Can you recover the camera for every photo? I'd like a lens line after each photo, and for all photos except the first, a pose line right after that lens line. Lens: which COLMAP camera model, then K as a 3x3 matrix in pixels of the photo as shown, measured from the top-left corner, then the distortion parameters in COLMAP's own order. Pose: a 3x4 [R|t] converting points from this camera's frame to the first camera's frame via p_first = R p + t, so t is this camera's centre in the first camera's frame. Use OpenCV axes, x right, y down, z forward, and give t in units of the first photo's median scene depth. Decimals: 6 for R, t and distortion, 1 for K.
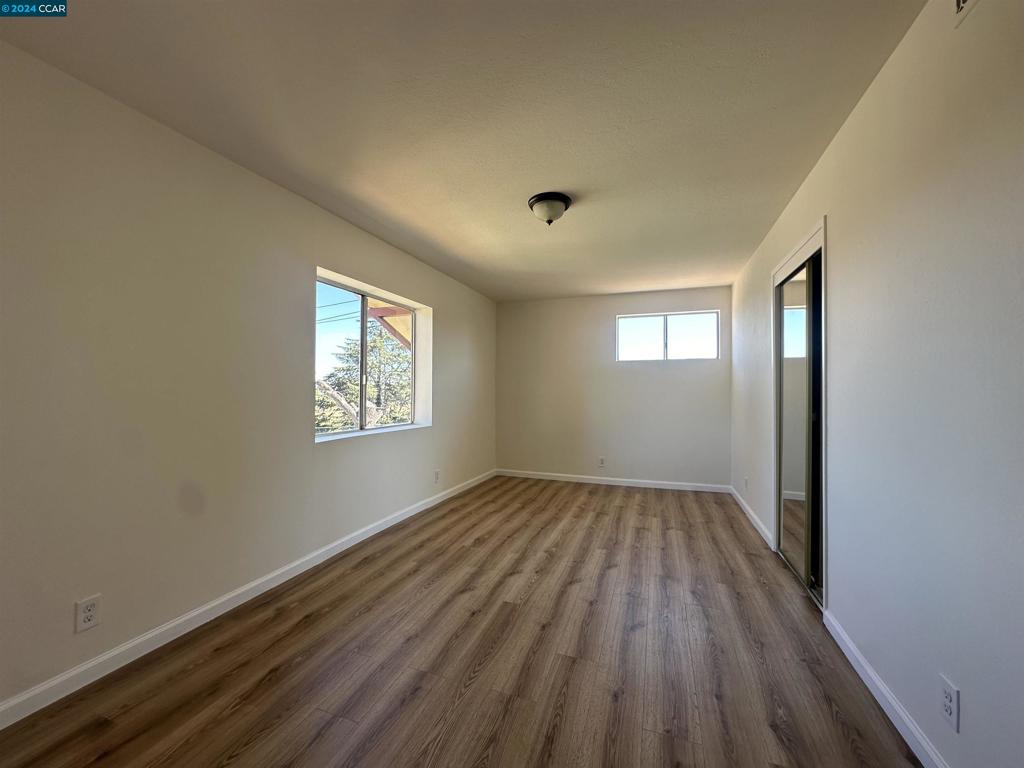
lens RADIAL K [[409.0, 0, 502.4], [0, 409.0, 379.5], [0, 0, 1]] dist [-0.002471, 0.000604]
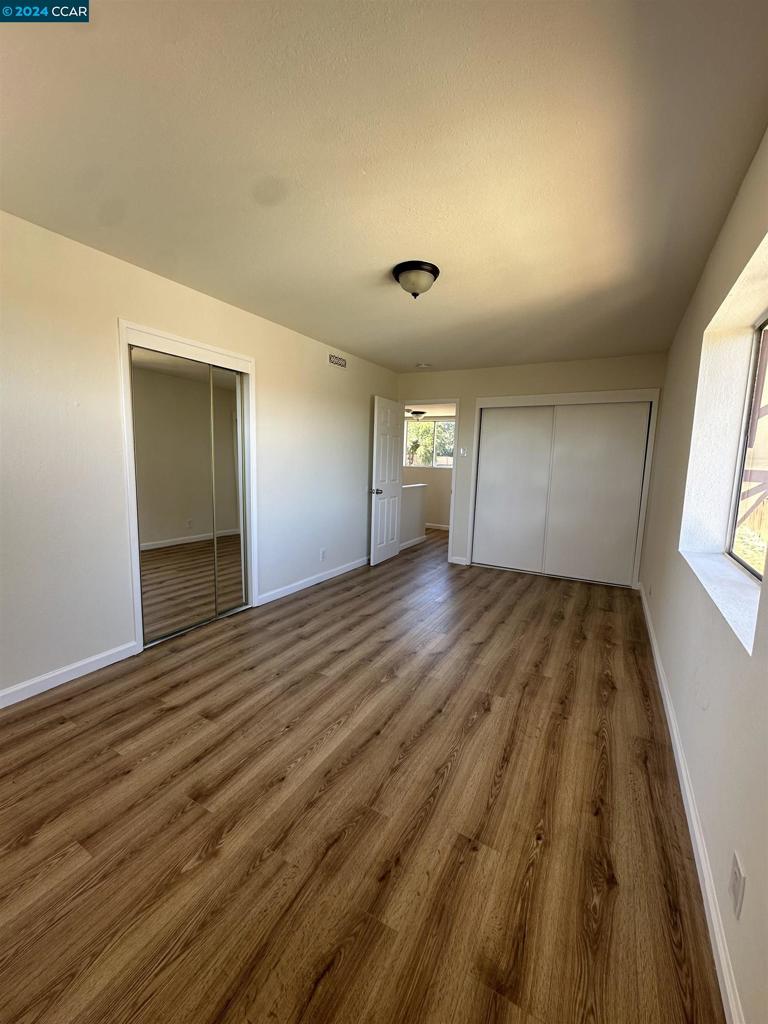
lens RADIAL K [[409.0, 0, 382.0], [0, 409.0, 511.9], [0, 0, 1]] dist [-0.002471, 0.000604]
pose [[-0.987978, -0.049098, 0.146592, 0.029244], [-0.033516, 0.993701, 0.106936, 0.004137], [-0.150919, 0.100737, -0.983400, 1.819132]]
